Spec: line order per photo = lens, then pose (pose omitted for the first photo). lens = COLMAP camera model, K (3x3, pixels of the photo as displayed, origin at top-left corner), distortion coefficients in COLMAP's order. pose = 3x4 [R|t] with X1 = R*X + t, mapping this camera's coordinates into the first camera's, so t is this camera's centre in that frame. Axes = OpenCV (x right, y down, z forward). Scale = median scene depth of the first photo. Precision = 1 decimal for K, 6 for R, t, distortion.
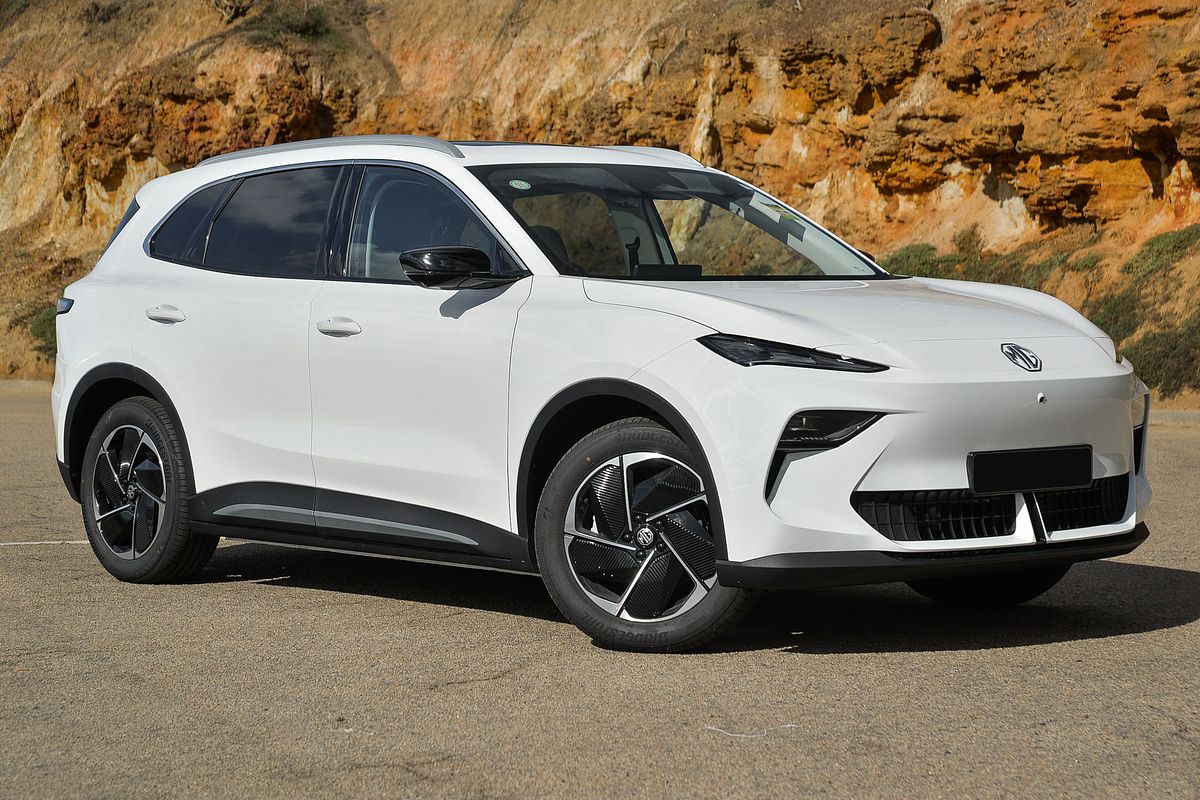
lens RADIAL K [[2565.1, 0, 599.5], [0, 2565.1, 398.2], [0, 0, 1]] dist [0.243351, 0.000000]
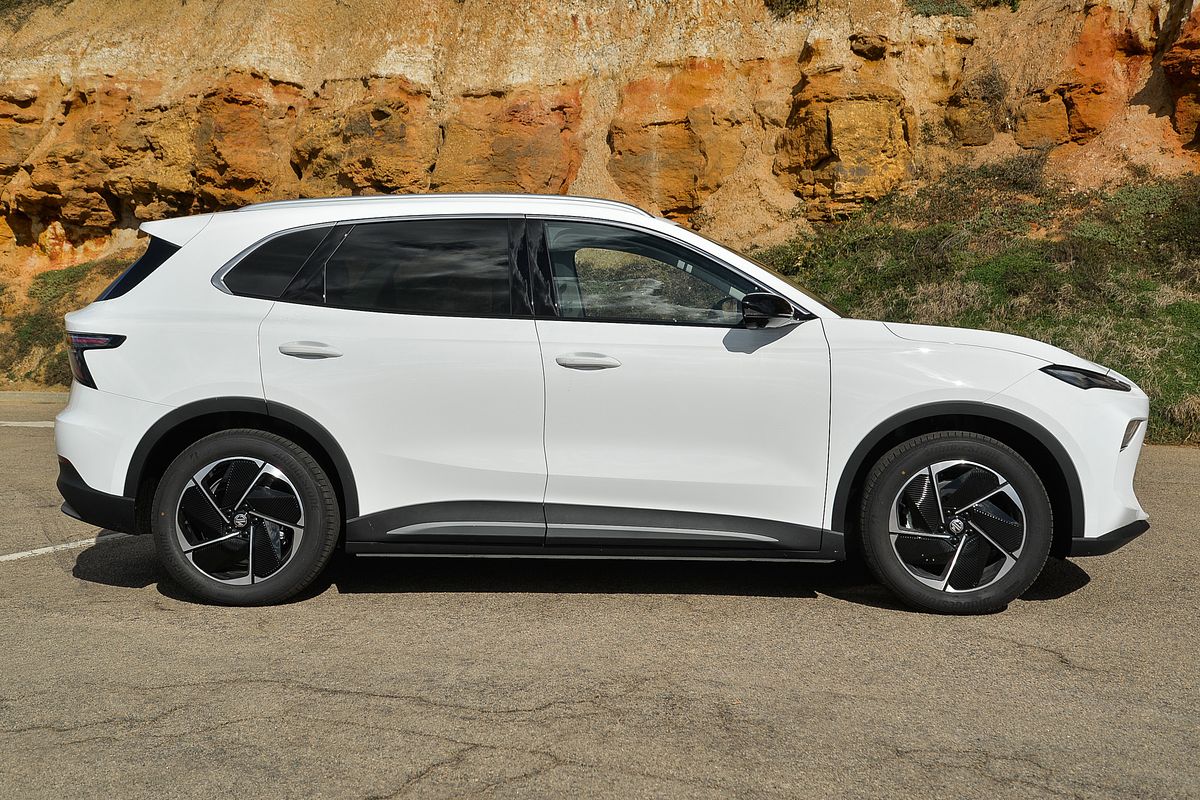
lens RADIAL K [[1477.7, 0, 598.3], [0, 1477.7, 400.0], [0, 0, 1]] dist [0.281483, 0.000000]
pose [[0.718104, -0.034698, 0.695070, -0.575395], [0.020254, 0.999375, 0.028964, -0.030875], [-0.695641, -0.006721, 0.718358, 0.541210]]
